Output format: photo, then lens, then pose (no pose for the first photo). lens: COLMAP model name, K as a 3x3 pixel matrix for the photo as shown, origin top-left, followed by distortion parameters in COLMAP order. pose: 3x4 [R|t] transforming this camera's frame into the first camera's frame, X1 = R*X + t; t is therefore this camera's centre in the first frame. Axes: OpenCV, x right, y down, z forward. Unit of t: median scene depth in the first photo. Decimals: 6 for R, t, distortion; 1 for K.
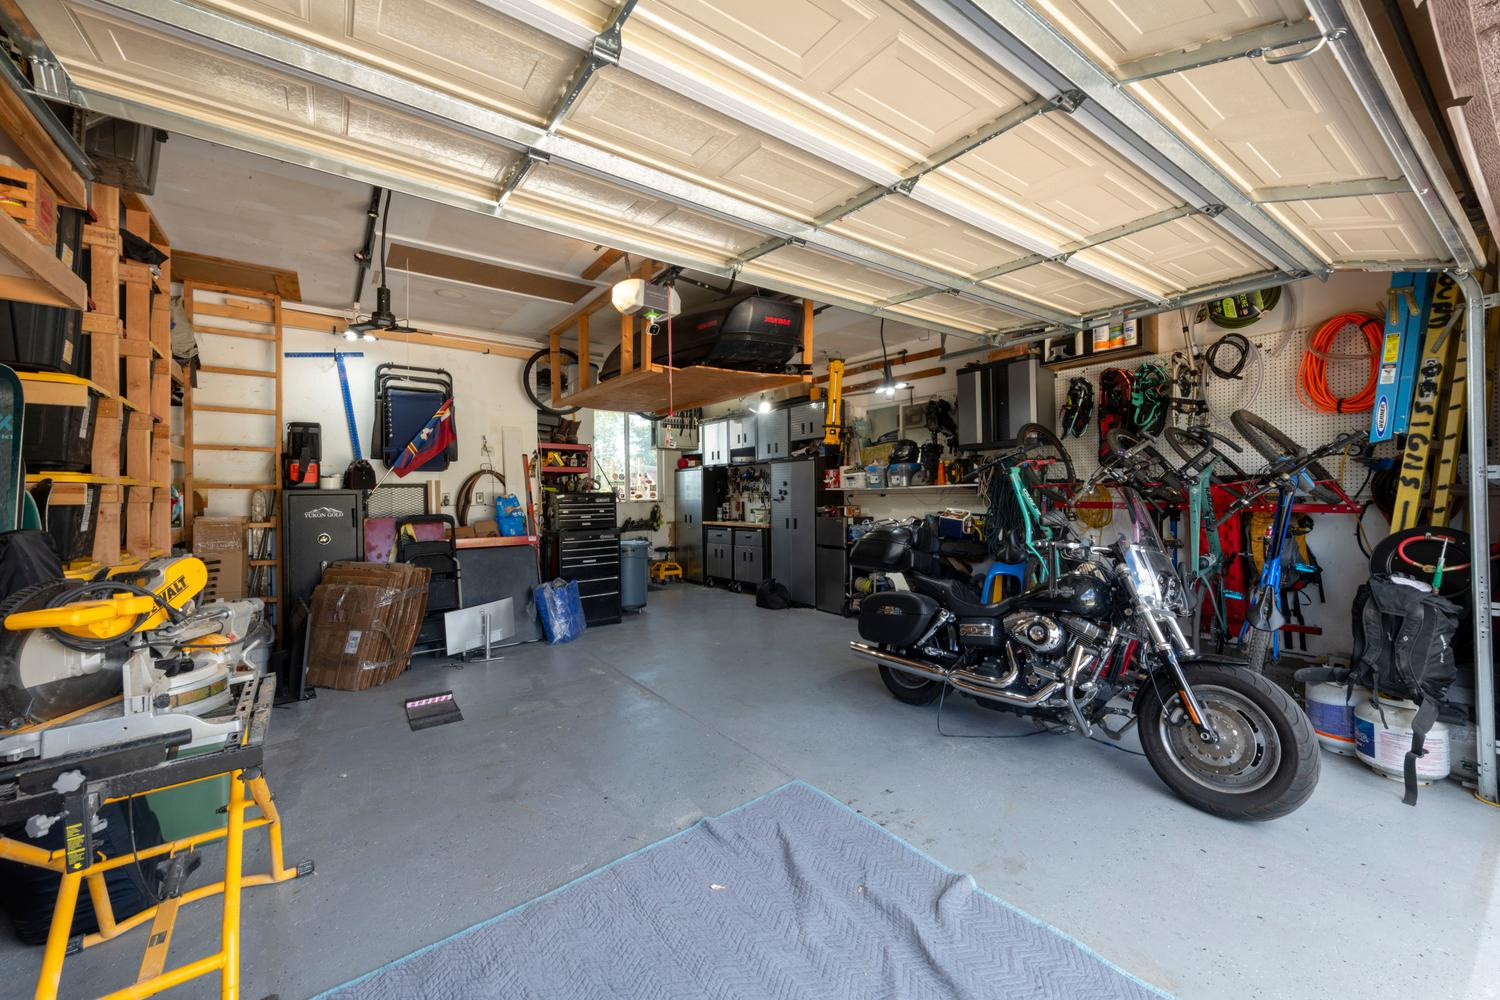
lens RADIAL K [[590.5, 0, 765.9], [0, 590.5, 494.4], [0, 0, 1]] dist [0.001405, -0.000513]
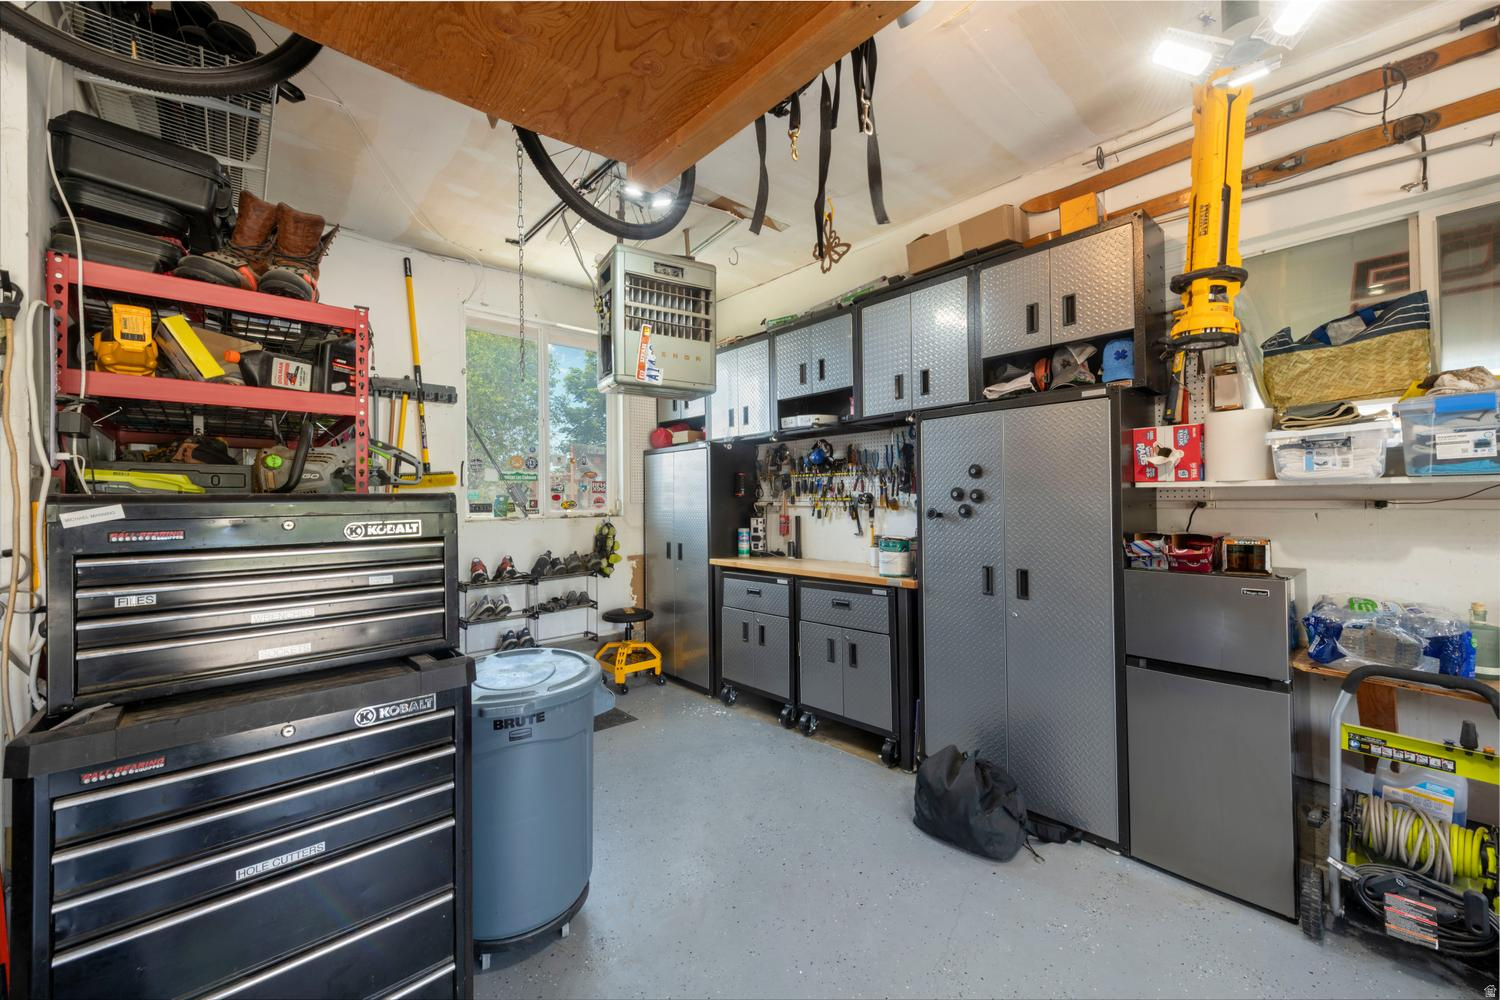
lens RADIAL K [[582.7, 0, 754.2], [0, 582.7, 493.4], [0, 0, 1]] dist [0.023164, -0.013025]
pose [[0.996053, -0.001855, 0.088744, -0.113783], [0.002696, 0.999953, -0.009360, -0.001365], [-0.088723, 0.009562, 0.996010, 0.544351]]
